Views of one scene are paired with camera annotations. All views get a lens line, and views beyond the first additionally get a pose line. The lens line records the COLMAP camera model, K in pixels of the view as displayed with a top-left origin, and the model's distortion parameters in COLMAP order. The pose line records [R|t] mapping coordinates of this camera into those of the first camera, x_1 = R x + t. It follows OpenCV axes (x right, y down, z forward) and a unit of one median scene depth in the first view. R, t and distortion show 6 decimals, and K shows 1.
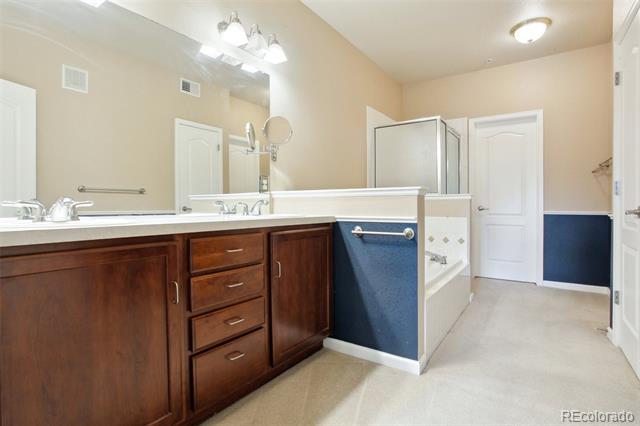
lens RADIAL K [[333.5, 0, 320.0], [0, 333.5, 213.0], [0, 0, 1]] dist [-0.002025, 0.000116]
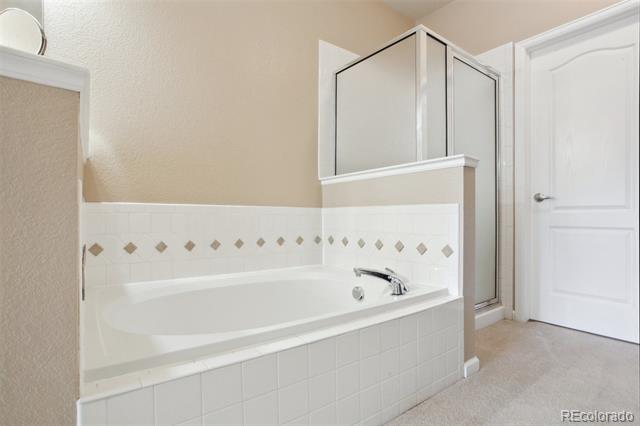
lens RADIAL K [[319.5, 0, 309.9], [0, 319.5, 216.8], [0, 0, 1]] dist [-0.018880, 0.000781]
pose [[0.937401, 0.007563, -0.348169, 0.335689], [-0.014783, 0.999727, -0.018086, 0.037047], [0.347937, 0.022101, 0.937257, 0.405702]]
